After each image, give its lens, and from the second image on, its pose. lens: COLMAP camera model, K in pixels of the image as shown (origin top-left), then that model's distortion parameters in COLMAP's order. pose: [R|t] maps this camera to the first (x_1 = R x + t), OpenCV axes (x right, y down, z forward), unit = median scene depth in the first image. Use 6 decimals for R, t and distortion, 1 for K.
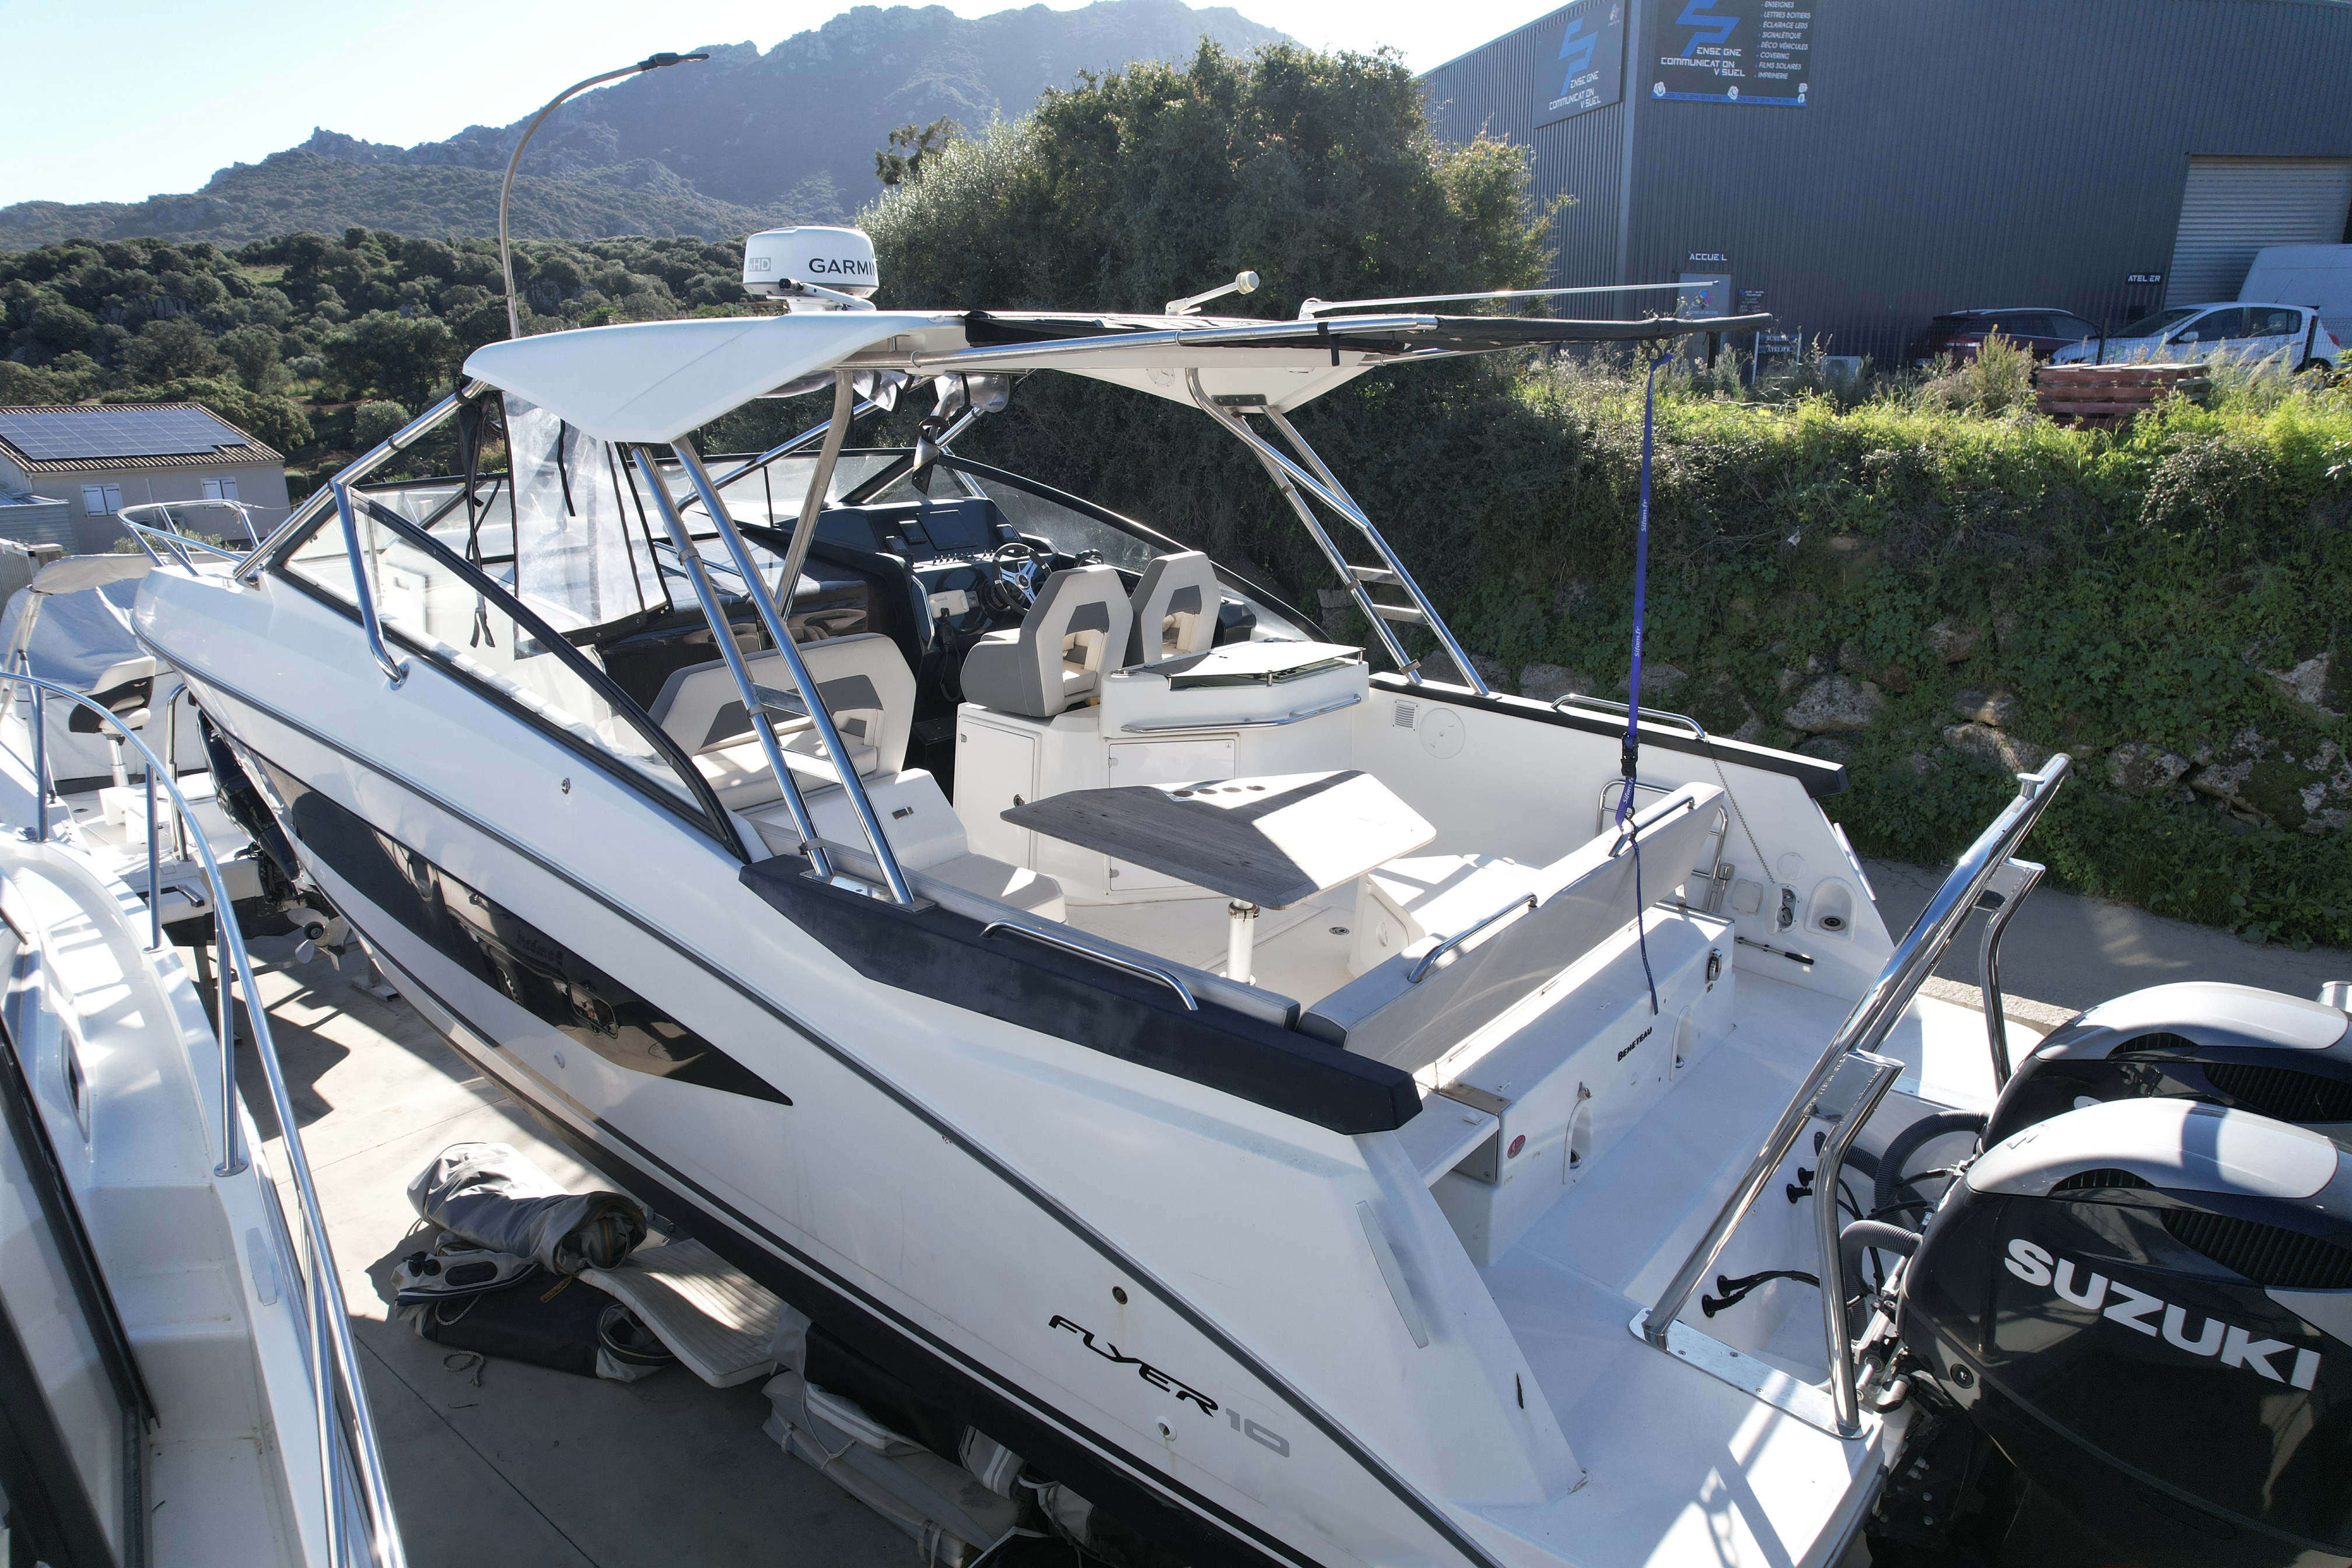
lens RADIAL K [[1499.8, 0, 1179.2], [0, 1499.8, 810.0], [0, 0, 1]] dist [-0.078340, 0.070240]
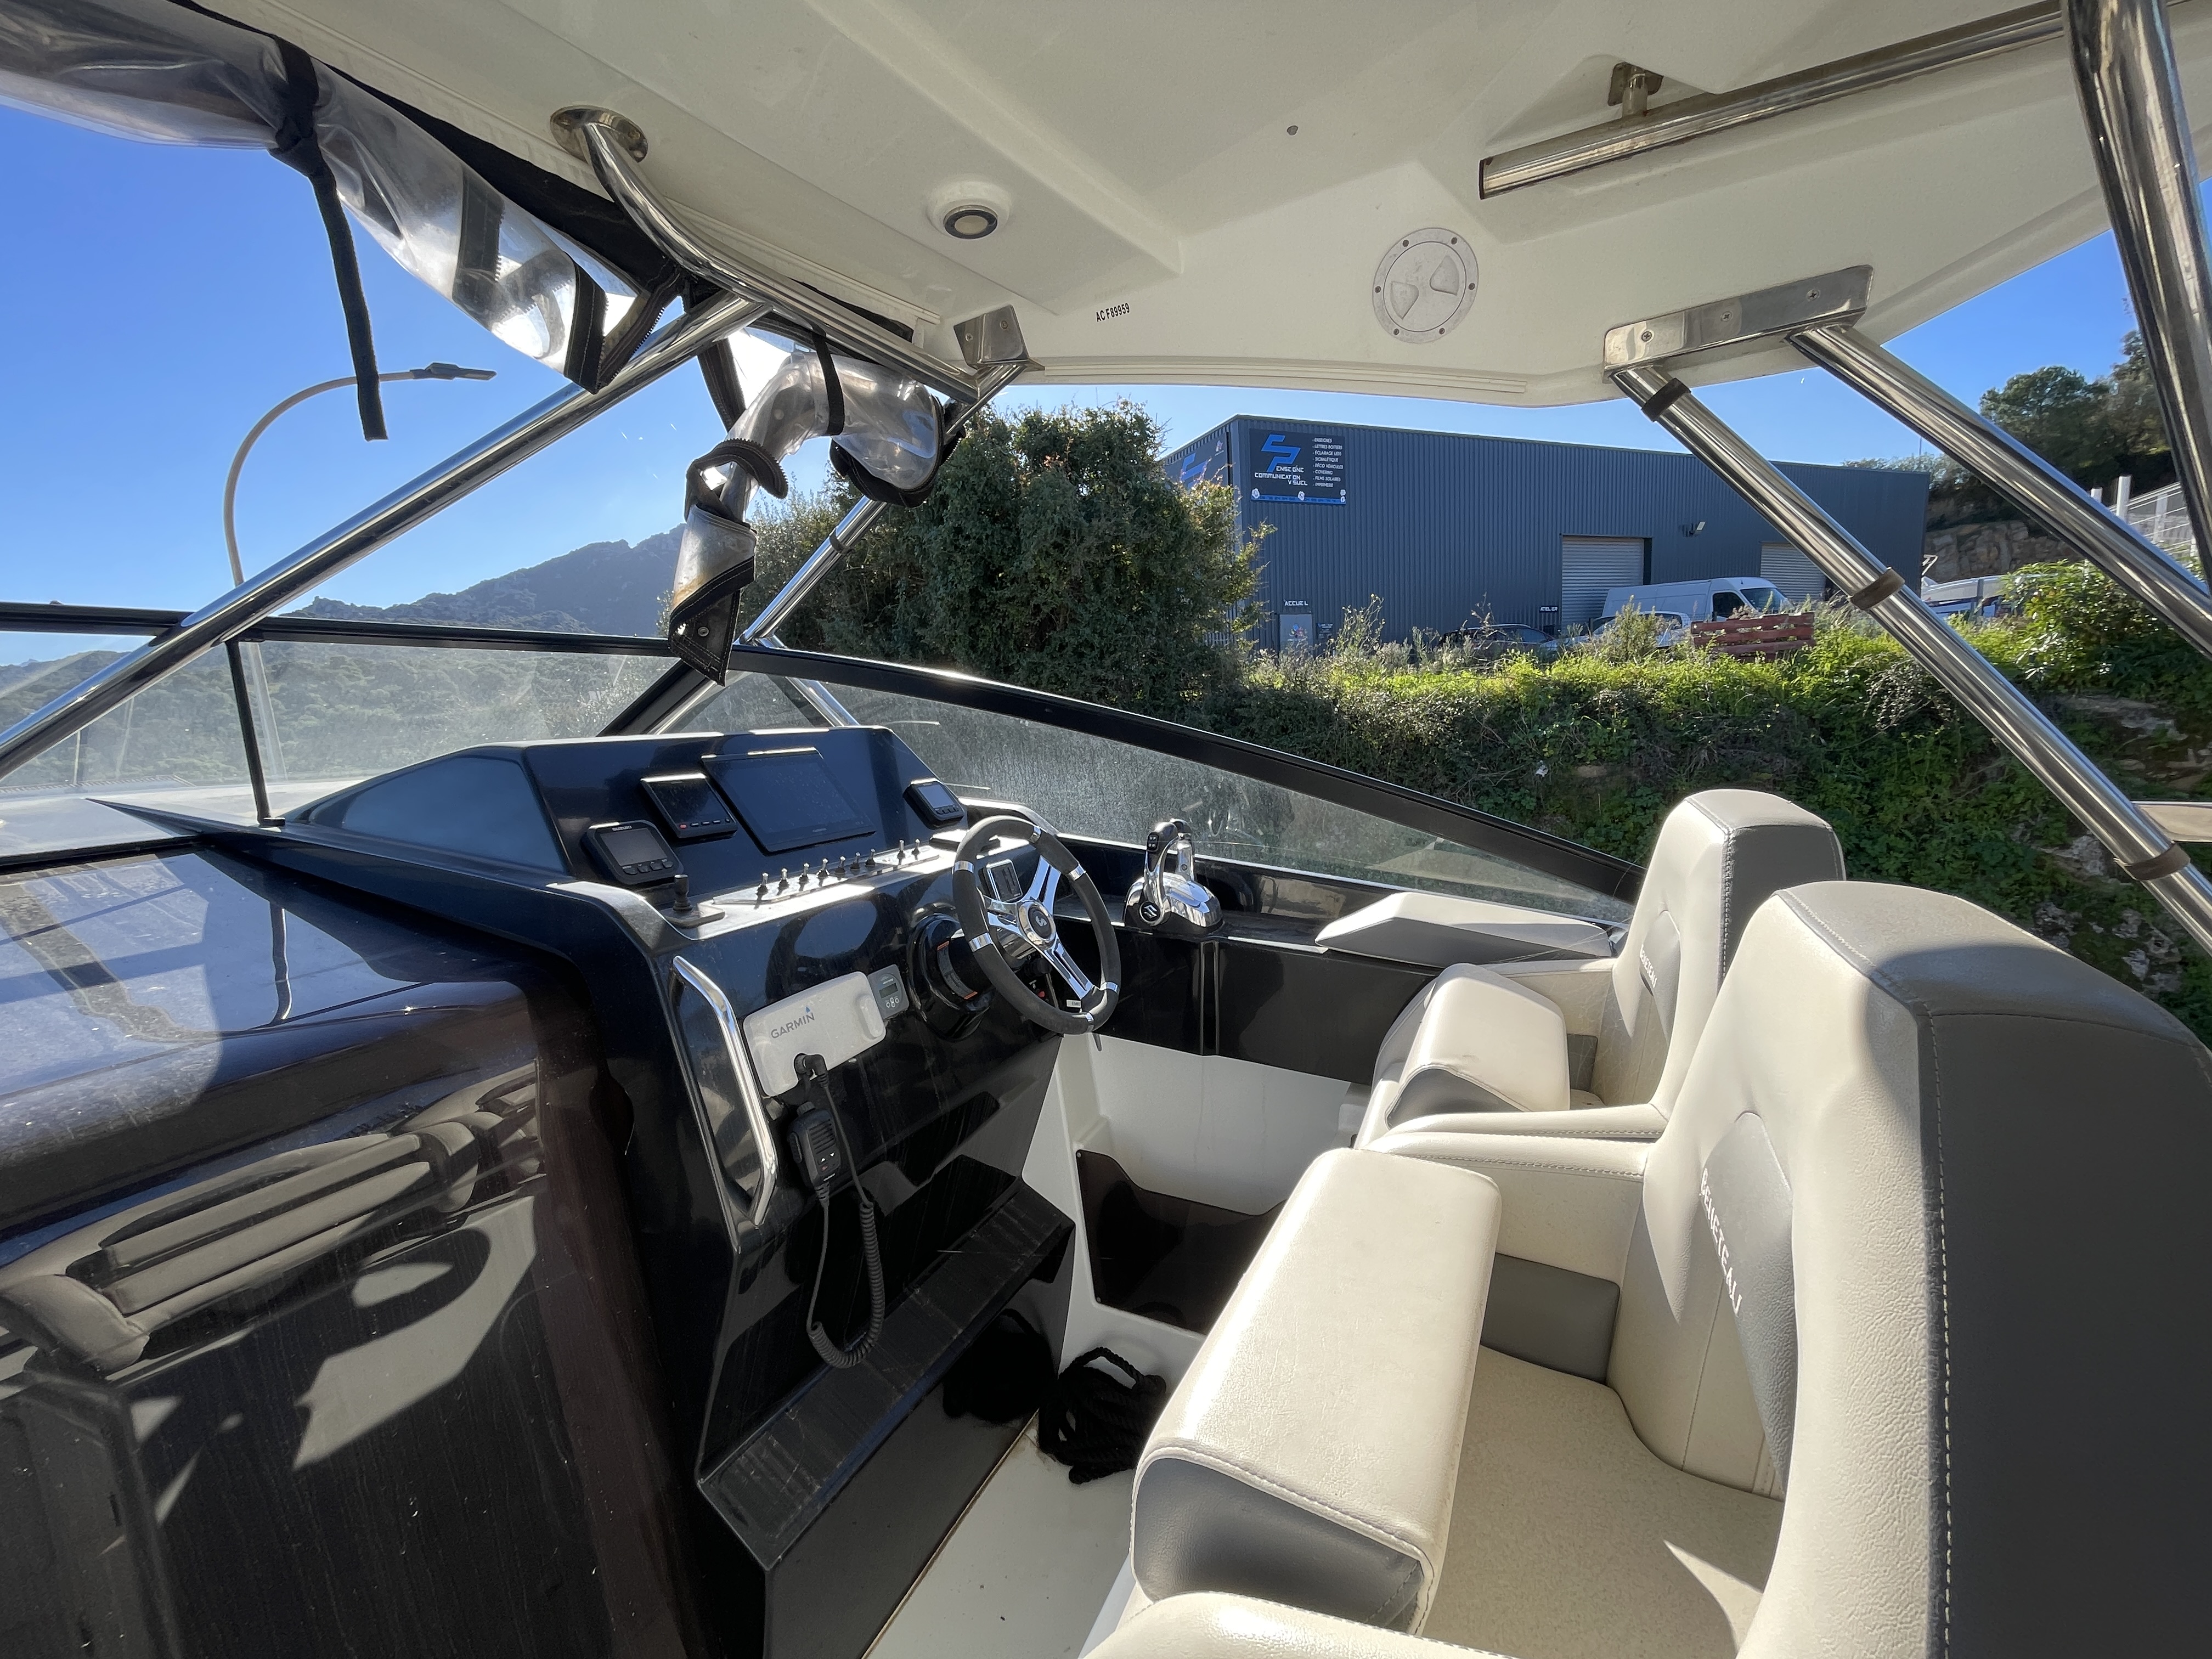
lens RADIAL K [[891.1, 0, 1089.4], [0, 891.1, 826.2], [0, 0, 1]] dist [-0.001607, 0.000104]
pose [[0.978272, -0.078198, 0.192014, -0.058586], [0.109102, 0.981704, -0.156056, -0.063789], [-0.176297, 0.173614, 0.968905, 0.356648]]
